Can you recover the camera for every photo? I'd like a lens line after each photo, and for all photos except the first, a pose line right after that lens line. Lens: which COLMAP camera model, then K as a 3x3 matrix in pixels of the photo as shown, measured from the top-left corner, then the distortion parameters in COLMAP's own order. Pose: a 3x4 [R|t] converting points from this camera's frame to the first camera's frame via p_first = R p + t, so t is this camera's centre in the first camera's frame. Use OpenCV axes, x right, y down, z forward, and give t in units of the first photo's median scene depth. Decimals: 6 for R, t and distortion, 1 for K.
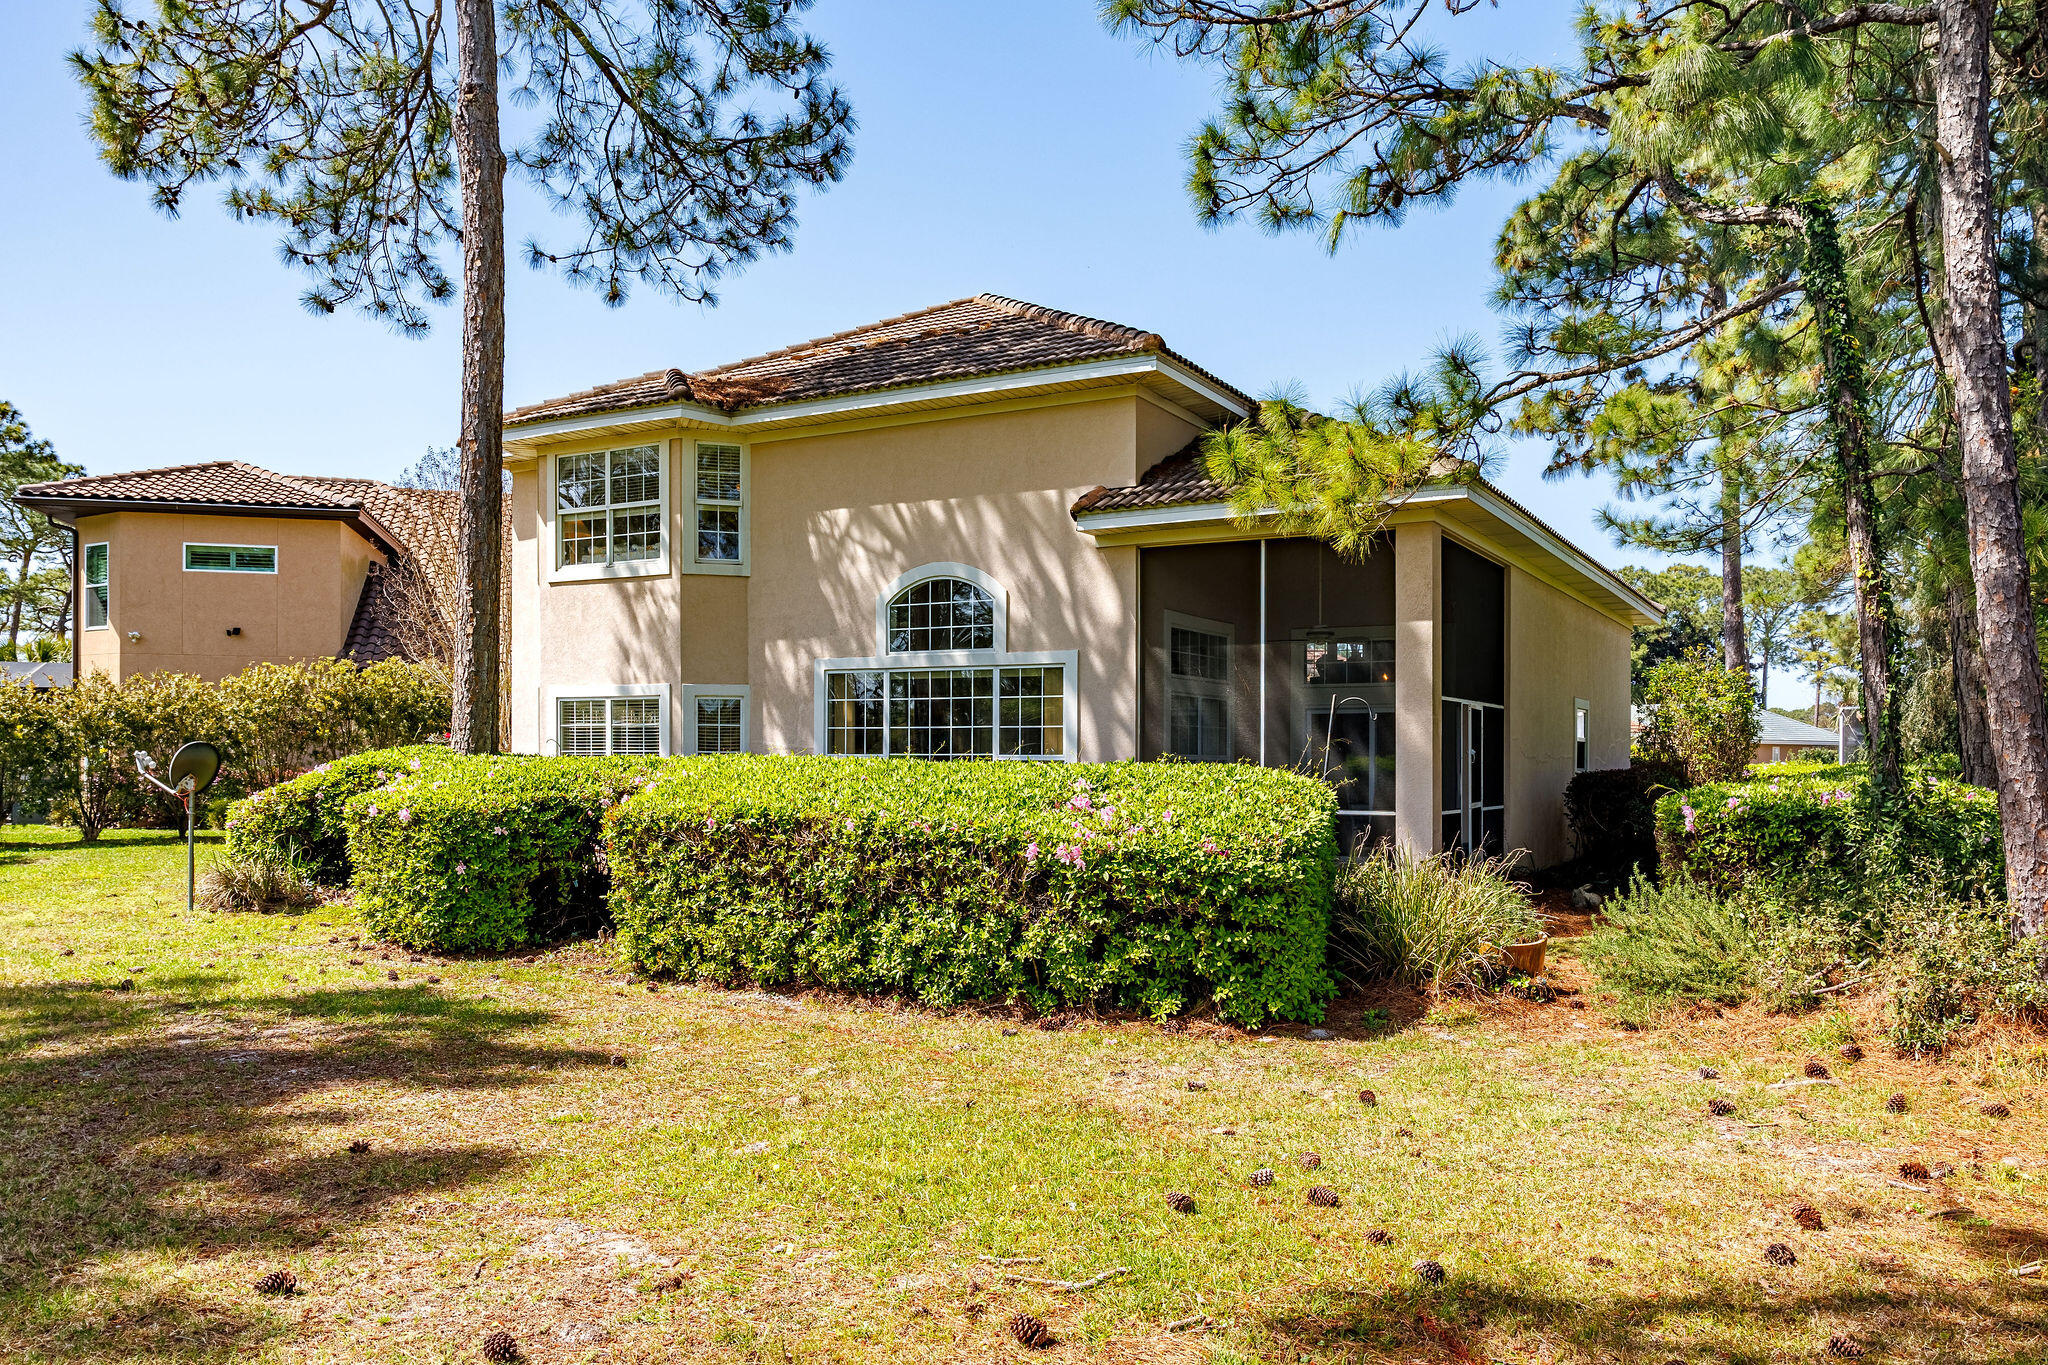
lens RADIAL K [[1449.8, 0, 1096.5], [0, 1449.8, 751.8], [0, 0, 1]] dist [0.055914, 0.000221]
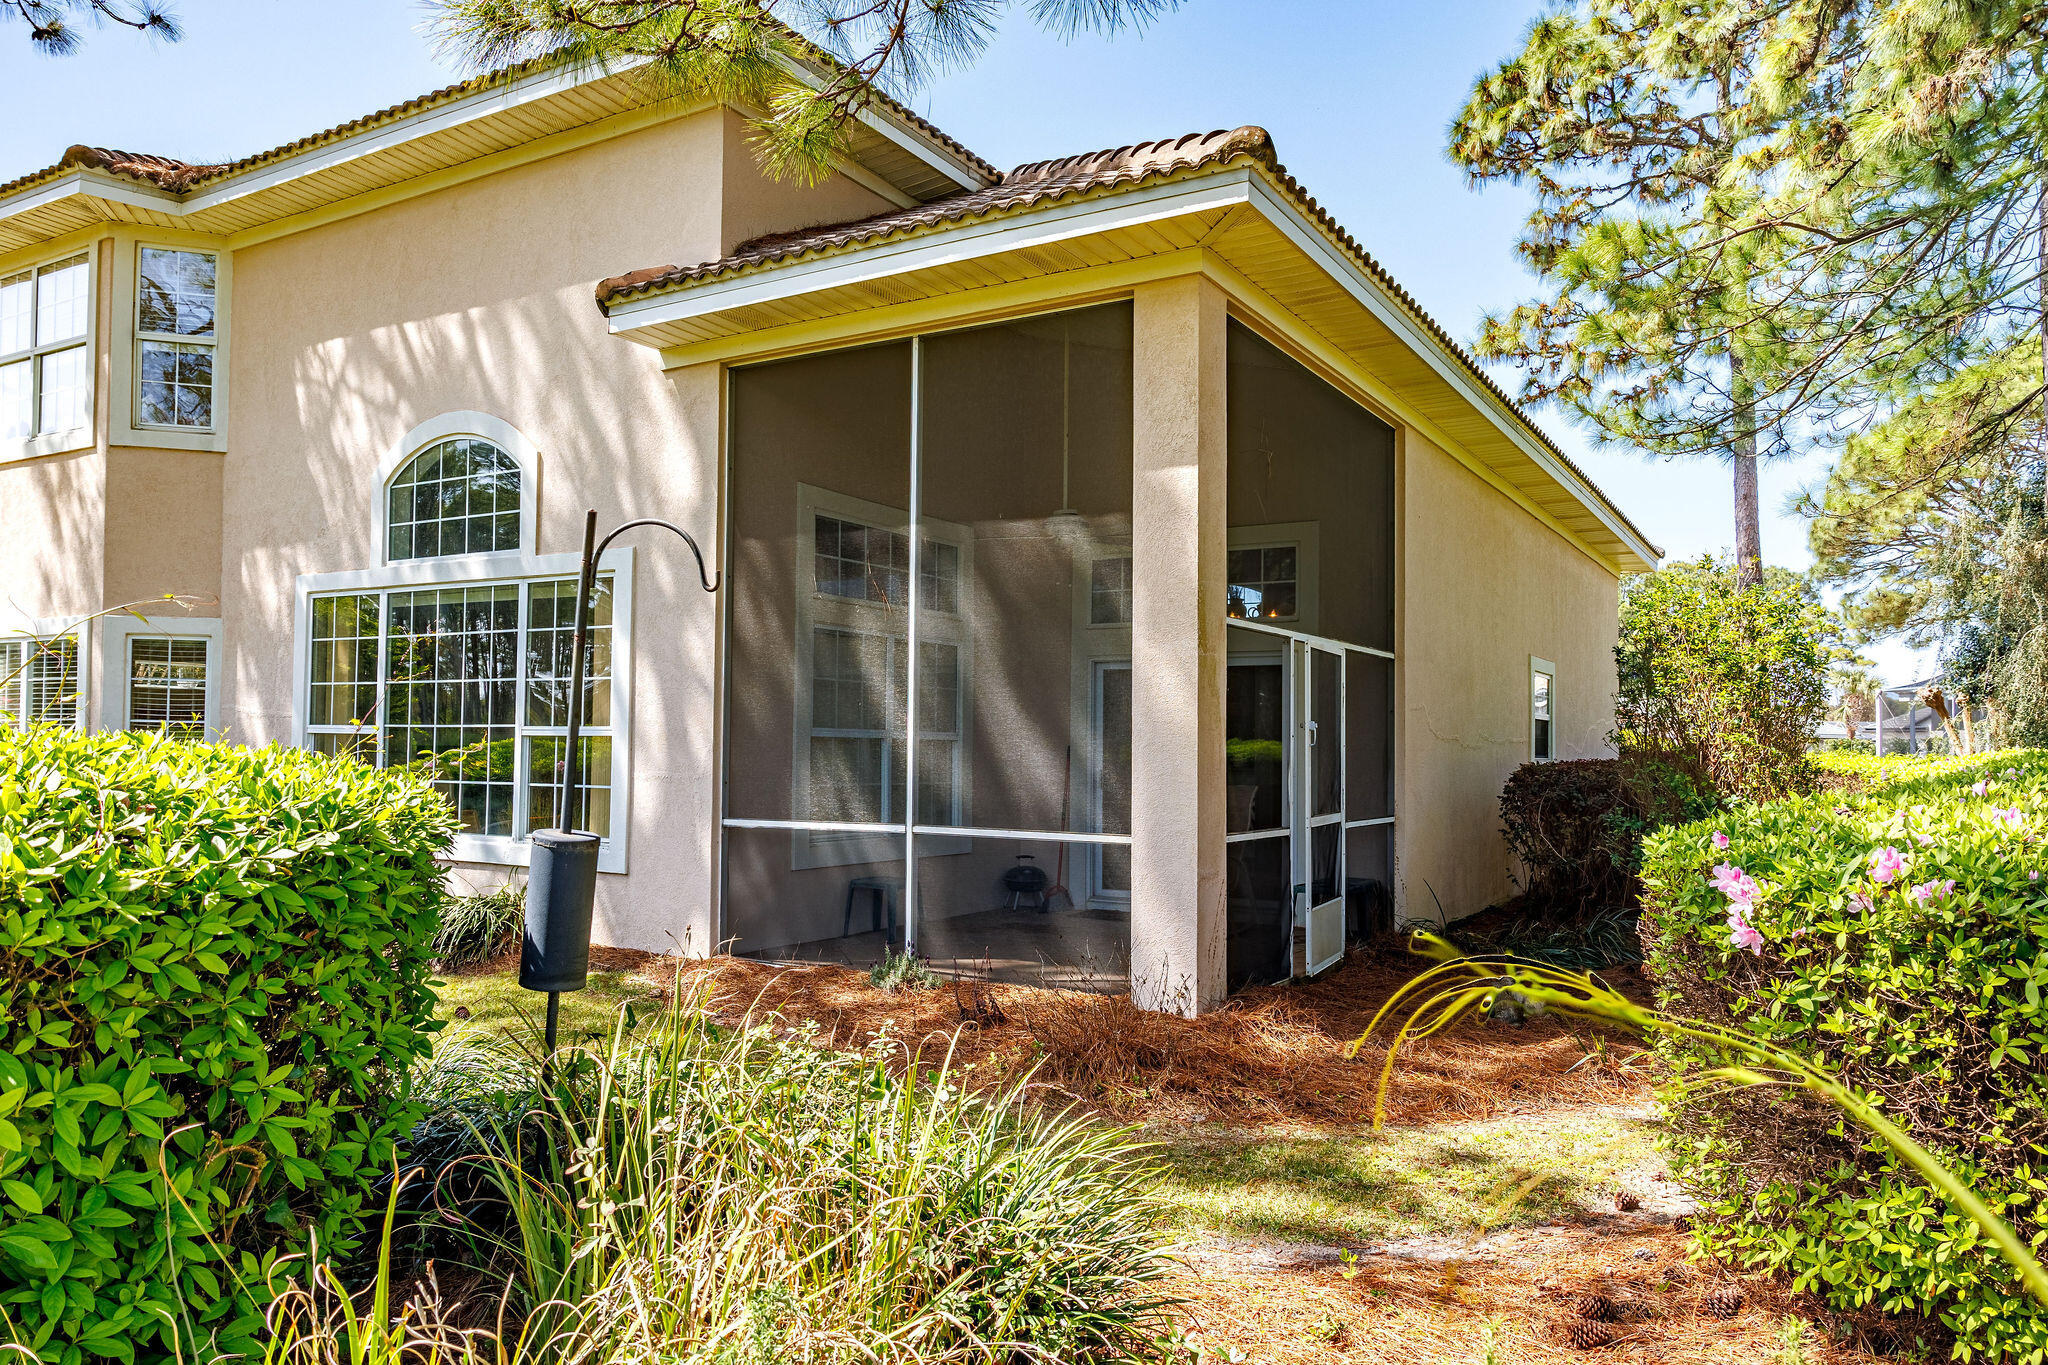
lens RADIAL K [[1379.9, 0, 1019.1], [0, 1379.9, 691.4], [0, 0, 1]] dist [0.031486, 0.009913]
pose [[0.997973, 0.004878, -0.063457, 0.163672], [-0.007099, 0.999368, -0.034823, 0.005688], [0.063247, 0.035203, 0.997377, 0.420982]]
